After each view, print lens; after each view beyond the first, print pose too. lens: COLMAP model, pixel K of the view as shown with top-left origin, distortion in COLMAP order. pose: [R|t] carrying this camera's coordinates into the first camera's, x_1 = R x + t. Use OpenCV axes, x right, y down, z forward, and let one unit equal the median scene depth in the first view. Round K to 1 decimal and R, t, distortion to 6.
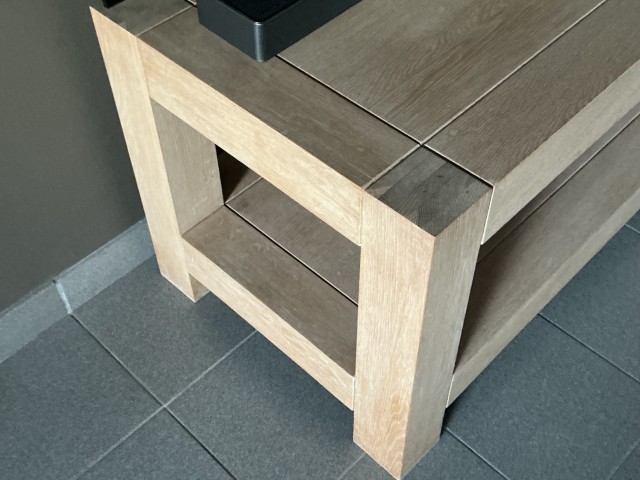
lens RADIAL K [[809.5, 0, 320.0], [0, 809.5, 240.0], [0, 0, 1]] dist [0.117738, -0.000337]
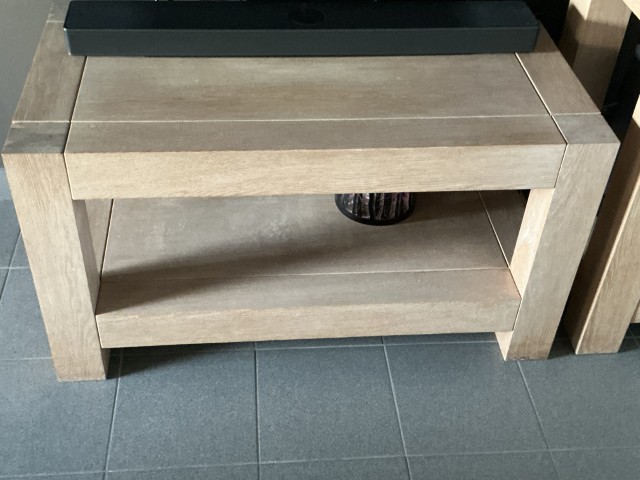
lens RADIAL K [[809.5, 0, 320.0], [0, 809.5, 240.0], [0, 0, 1]] dist [0.117738, -0.000337]
pose [[0.755942, 0.455167, -0.470505, 1.215300], [-0.529790, 0.847552, -0.031270, -0.118337], [0.384545, 0.272907, 0.881843, -0.135917]]
